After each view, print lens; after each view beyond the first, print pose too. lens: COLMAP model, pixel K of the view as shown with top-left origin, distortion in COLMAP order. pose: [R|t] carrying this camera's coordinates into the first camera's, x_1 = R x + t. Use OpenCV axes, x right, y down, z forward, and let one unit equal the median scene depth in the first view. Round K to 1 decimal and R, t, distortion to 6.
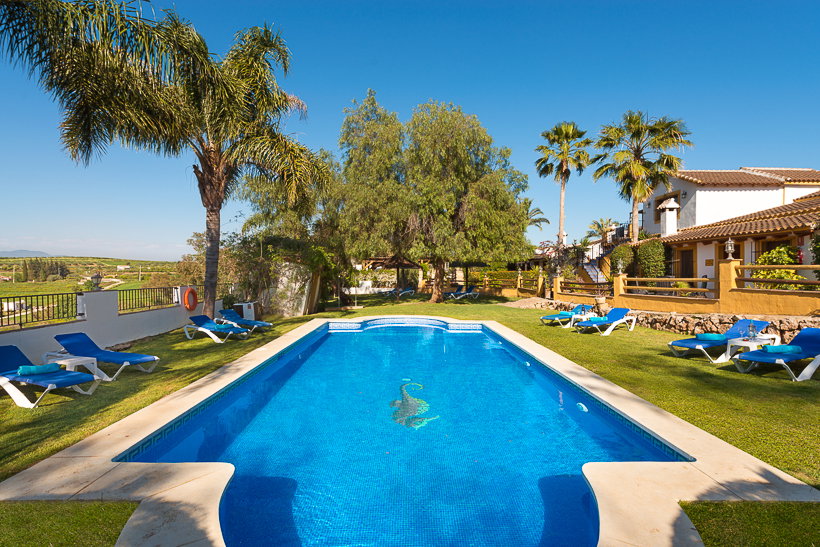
lens RADIAL K [[407.3, 0, 410.0], [0, 407.3, 273.5], [0, 0, 1]] dist [0.000919, -0.000153]
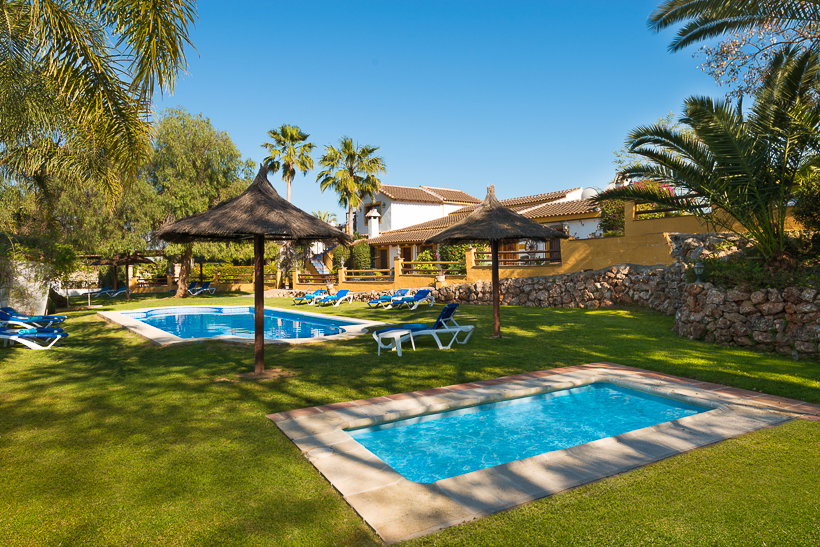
lens RADIAL K [[407.3, 0, 410.0], [0, 407.3, 273.5], [0, 0, 1]] dist [0.000919, -0.000153]
pose [[0.797134, -0.024053, 0.603323, -0.074798], [0.015764, 0.999695, 0.019027, -0.000523], [-0.603597, -0.005657, 0.797270, -0.134128]]
